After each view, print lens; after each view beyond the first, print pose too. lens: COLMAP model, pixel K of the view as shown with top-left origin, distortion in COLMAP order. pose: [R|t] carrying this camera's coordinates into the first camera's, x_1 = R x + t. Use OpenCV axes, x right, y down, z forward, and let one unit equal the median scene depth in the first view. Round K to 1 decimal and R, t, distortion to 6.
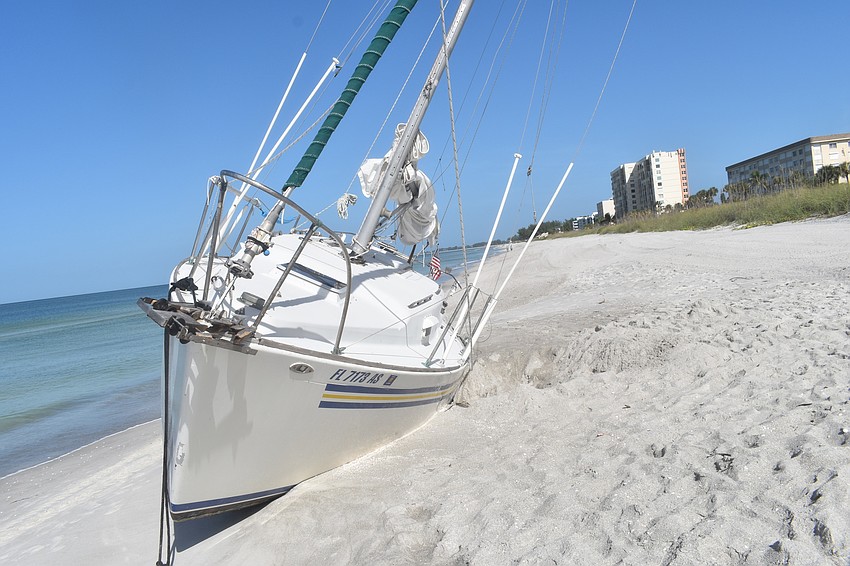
lens RADIAL K [[718.0, 0, 433.7], [0, 718.0, 263.9], [0, 0, 1]] dist [-0.088227, 0.023361]
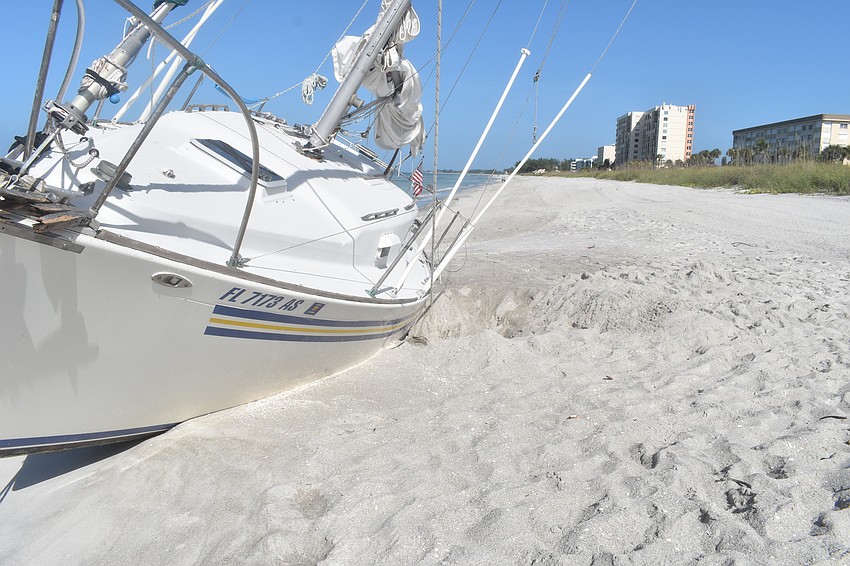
lens RADIAL K [[718.0, 0, 446.9], [0, 718.0, 275.8], [0, 0, 1]] dist [-0.088227, 0.023361]
pose [[0.988833, 0.141674, 0.046237, 0.029474], [-0.146343, 0.981729, 0.121626, 0.010772], [-0.028161, -0.127034, 0.991499, 0.183591]]
